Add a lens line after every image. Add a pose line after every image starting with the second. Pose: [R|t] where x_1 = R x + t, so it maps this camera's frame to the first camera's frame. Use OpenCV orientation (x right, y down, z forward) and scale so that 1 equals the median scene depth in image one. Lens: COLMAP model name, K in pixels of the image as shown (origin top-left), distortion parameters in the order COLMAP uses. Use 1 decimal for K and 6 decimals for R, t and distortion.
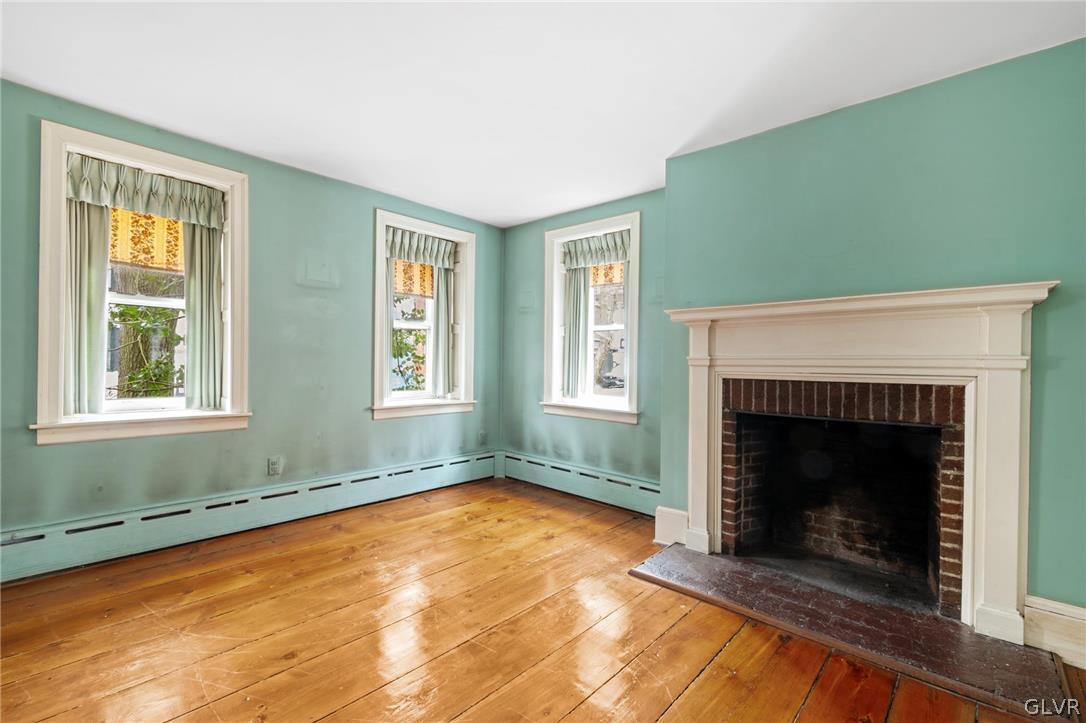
lens RADIAL K [[492.6, 0, 544.0], [0, 492.6, 365.6], [0, 0, 1]] dist [0.004122, -0.001088]
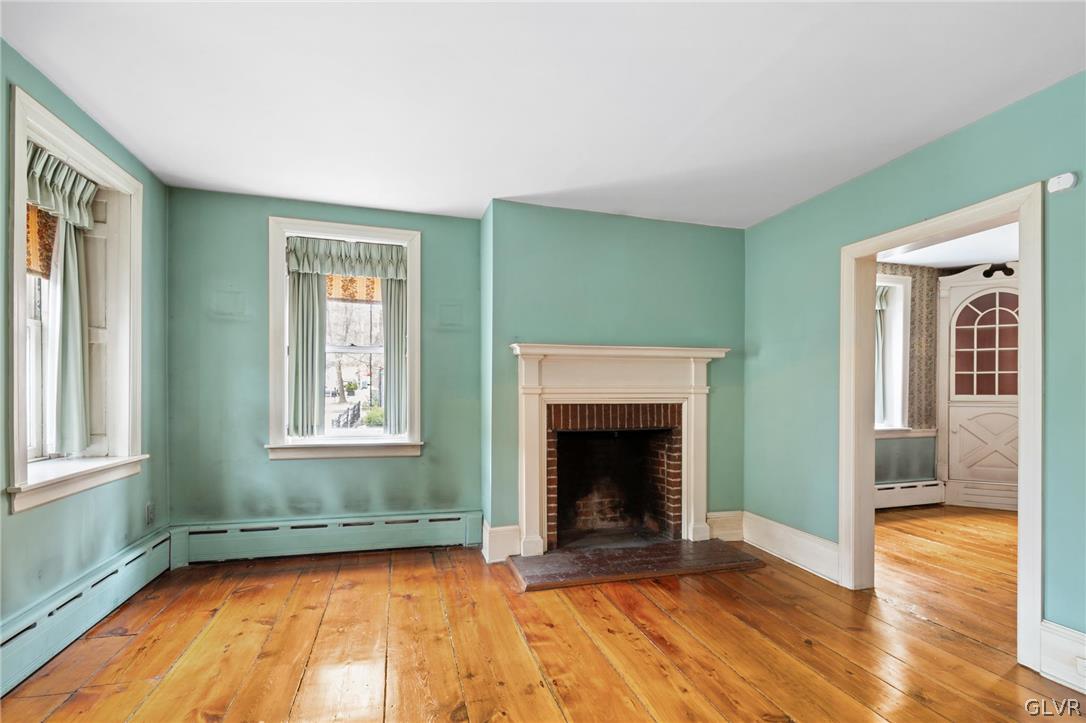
lens RADIAL K [[492.6, 0, 562.3], [0, 492.6, 393.9], [0, 0, 1]] dist [0.004122, -0.001088]
pose [[0.503578, -0.017066, 0.863781, -0.641810], [0.008213, 0.999854, 0.014966, -0.016001], [-0.863911, -0.000443, 0.503644, 0.368088]]
